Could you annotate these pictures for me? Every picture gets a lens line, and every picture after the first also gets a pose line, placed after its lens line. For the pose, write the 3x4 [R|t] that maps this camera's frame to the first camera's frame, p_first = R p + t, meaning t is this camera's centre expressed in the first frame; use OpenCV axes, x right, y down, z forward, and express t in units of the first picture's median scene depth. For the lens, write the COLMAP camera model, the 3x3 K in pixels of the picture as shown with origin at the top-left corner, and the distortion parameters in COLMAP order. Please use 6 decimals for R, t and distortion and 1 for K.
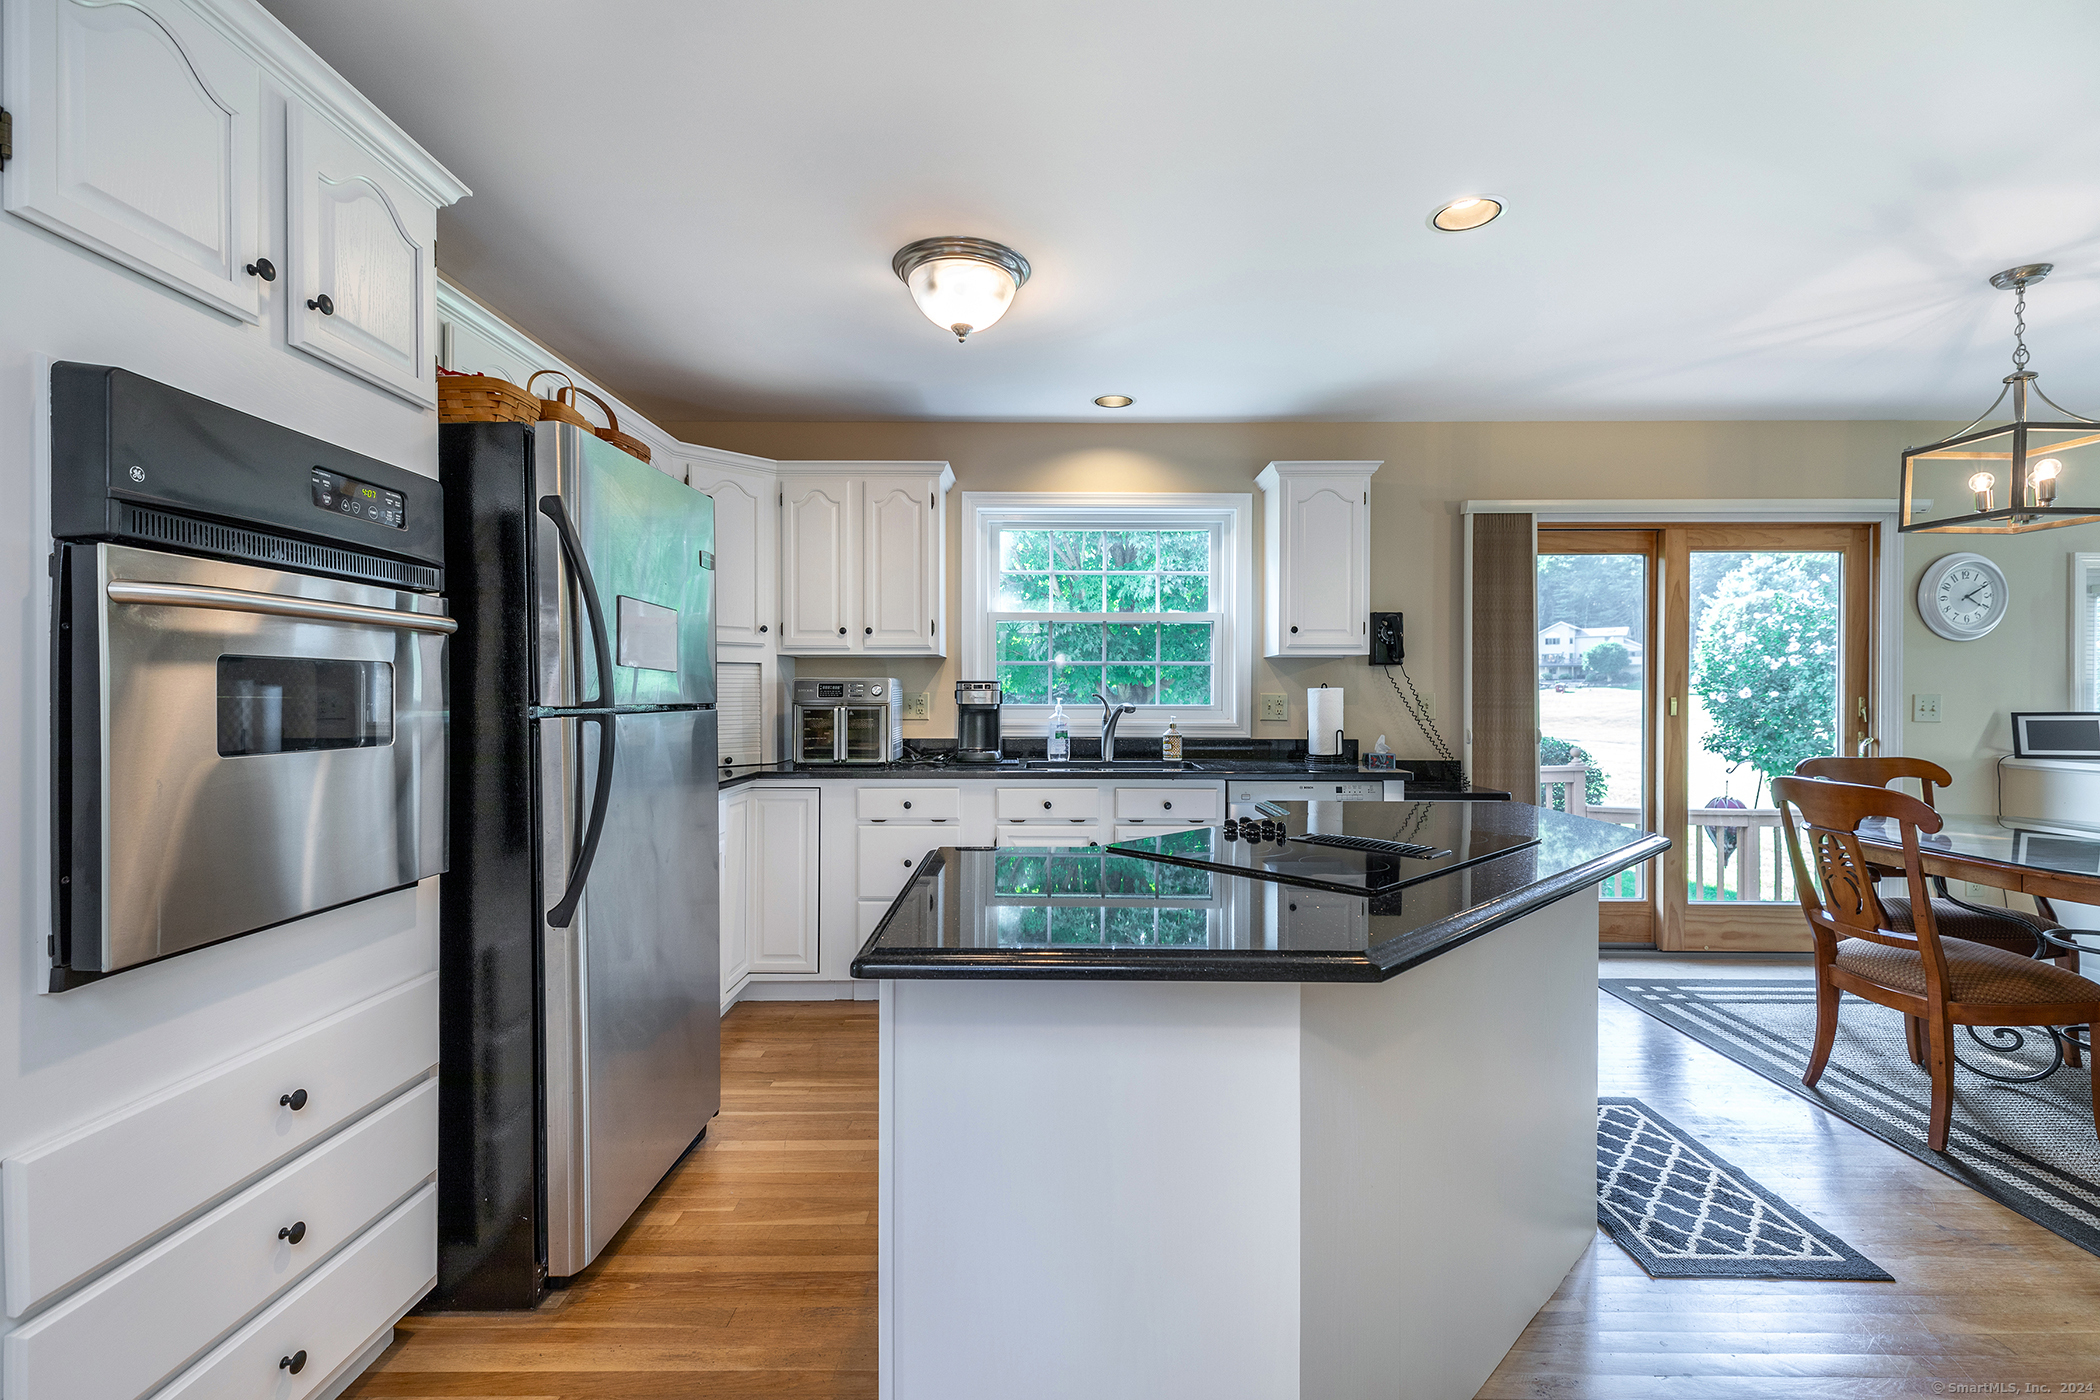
lens RADIAL K [[932.0, 0, 1050.0], [0, 932.0, 700.0], [0, 0, 1]] dist [0.027702, -0.011069]
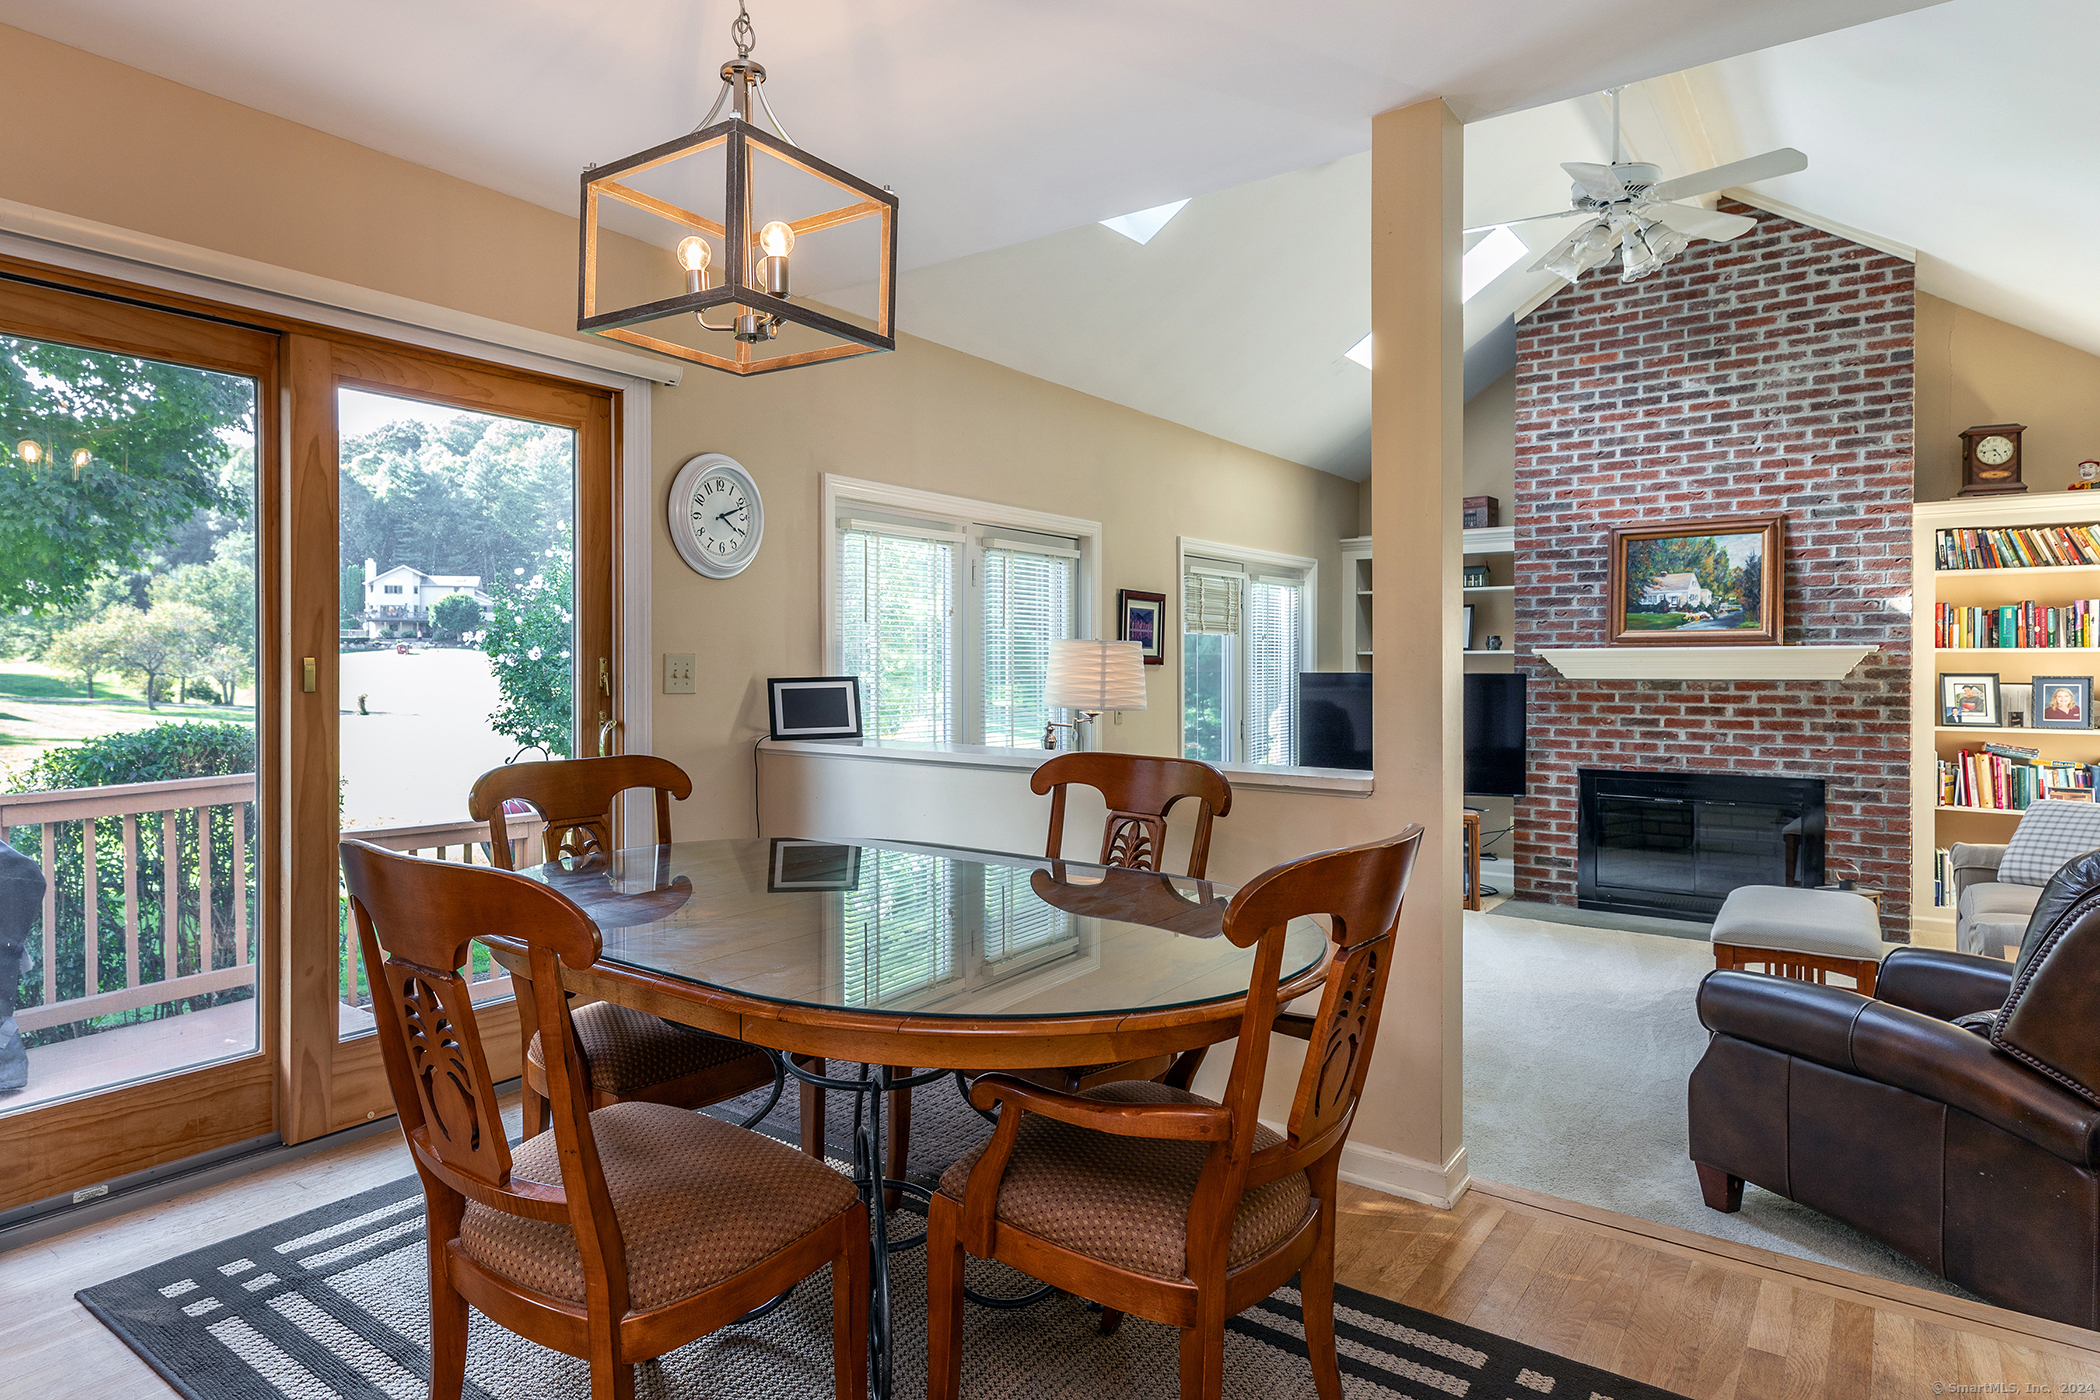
lens RADIAL K [[1207.0, 0, 908.6], [0, 1207.0, 672.8], [0, 0, 1]] dist [0.022214, -0.001052]
pose [[0.634073, -0.008301, 0.773229, 0.363799], [0.002763, 0.999960, 0.008469, 0.001119], [-0.773269, -0.003233, 0.634070, 0.324124]]
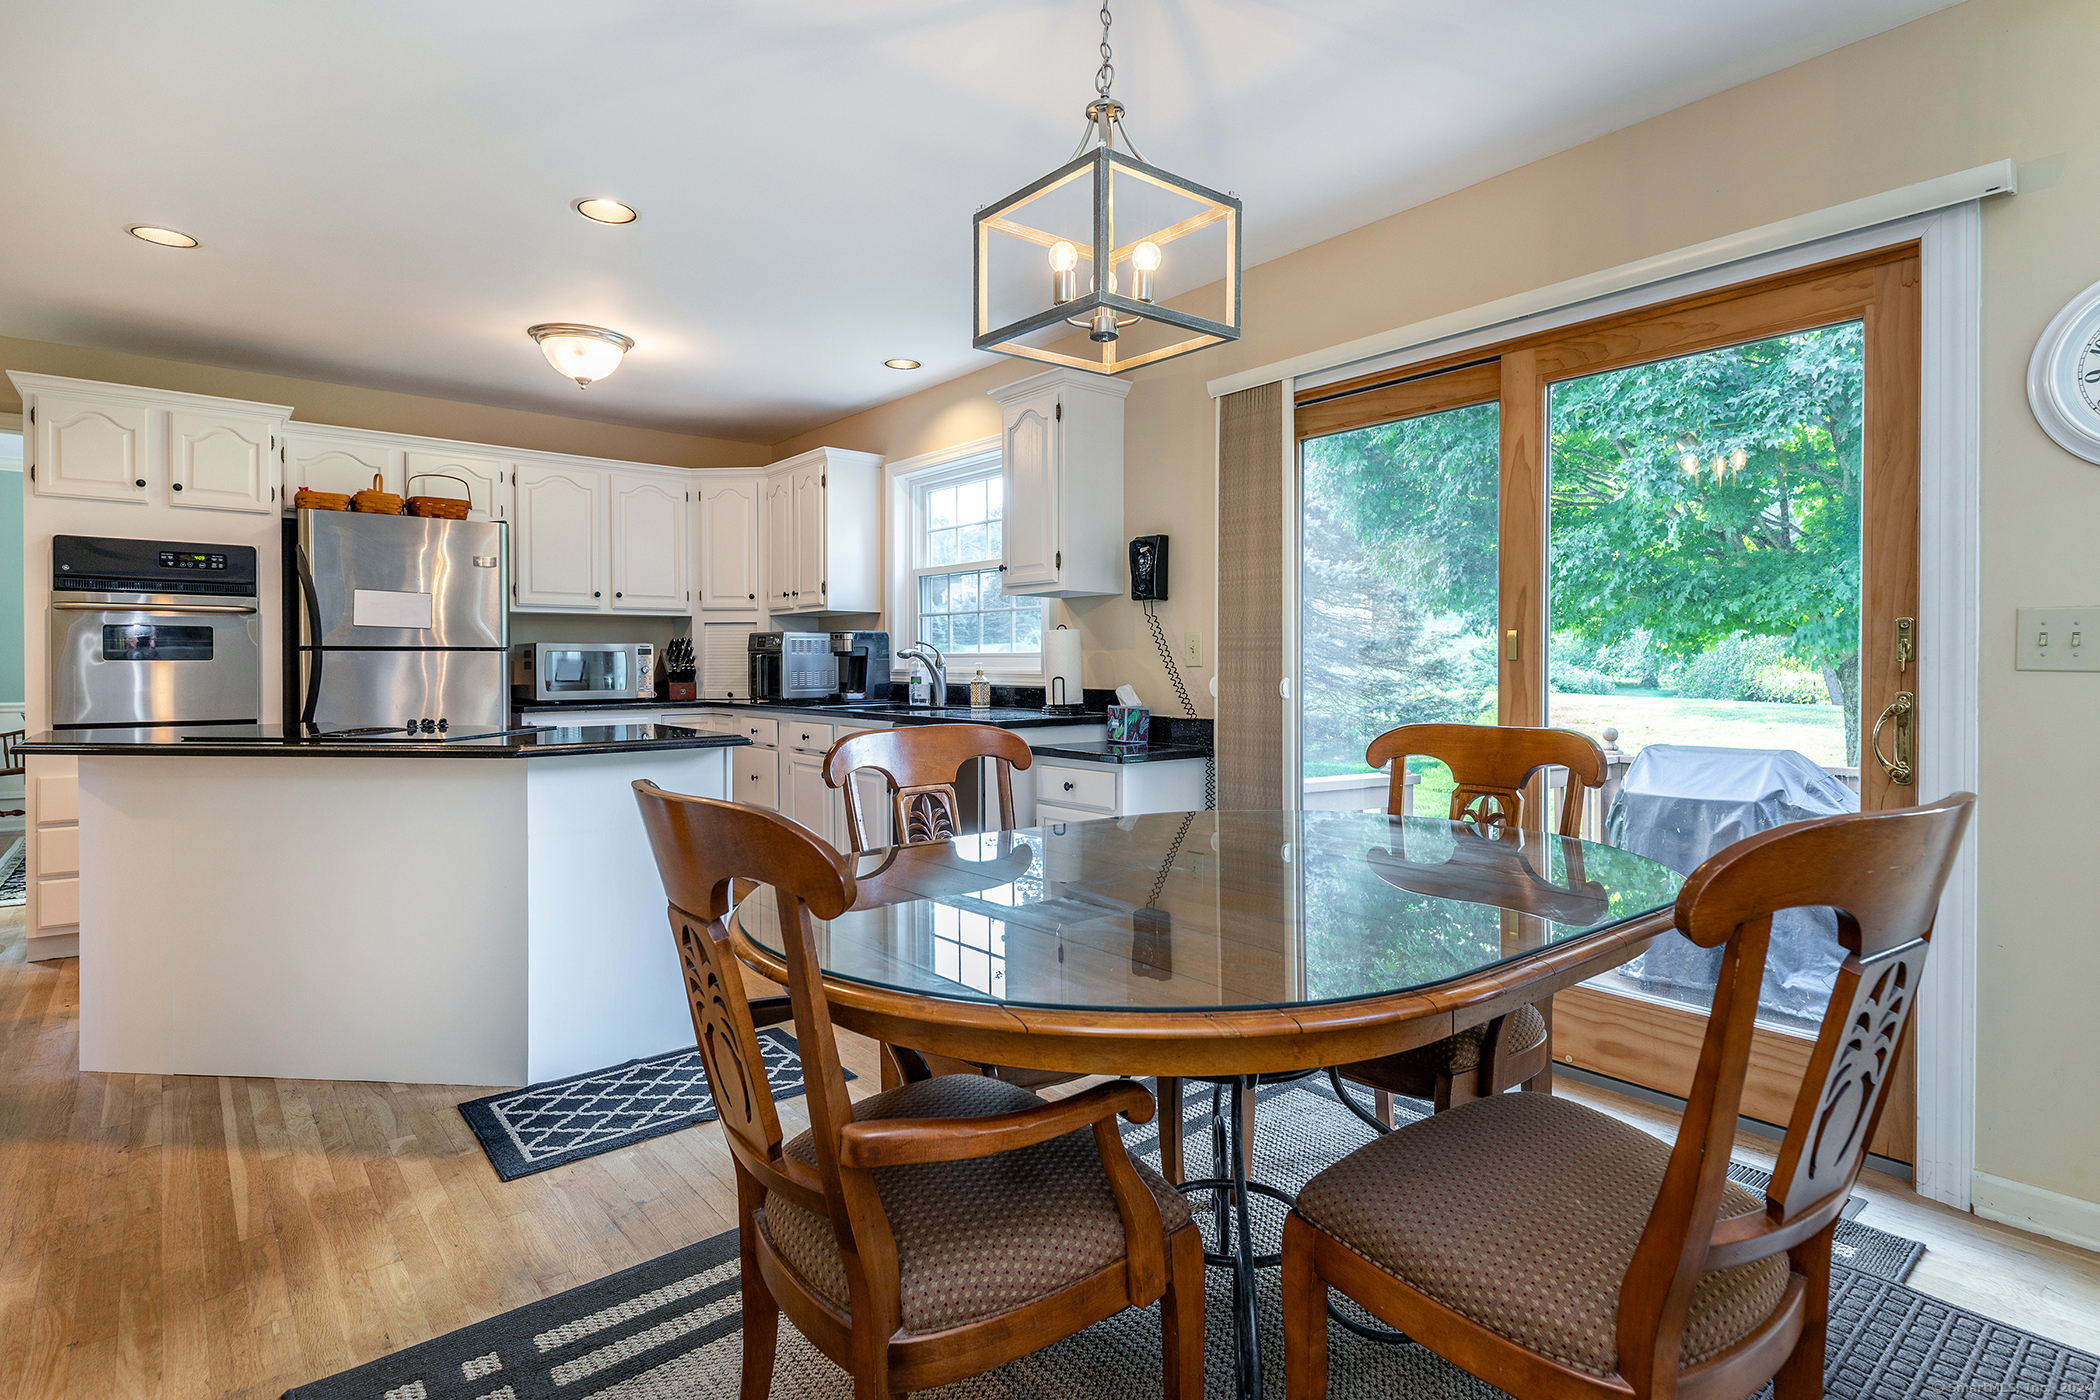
lens RADIAL K [[1088.7, 0, 1082.4], [0, 1088.7, 672.8], [0, 0, 1]] dist [0.005891, 0.000577]
pose [[0.632753, 0.002619, -0.774349, 1.072207], [-0.003173, 0.999995, 0.000790, 0.026016], [0.774347, 0.001957, 0.632758, 0.355141]]
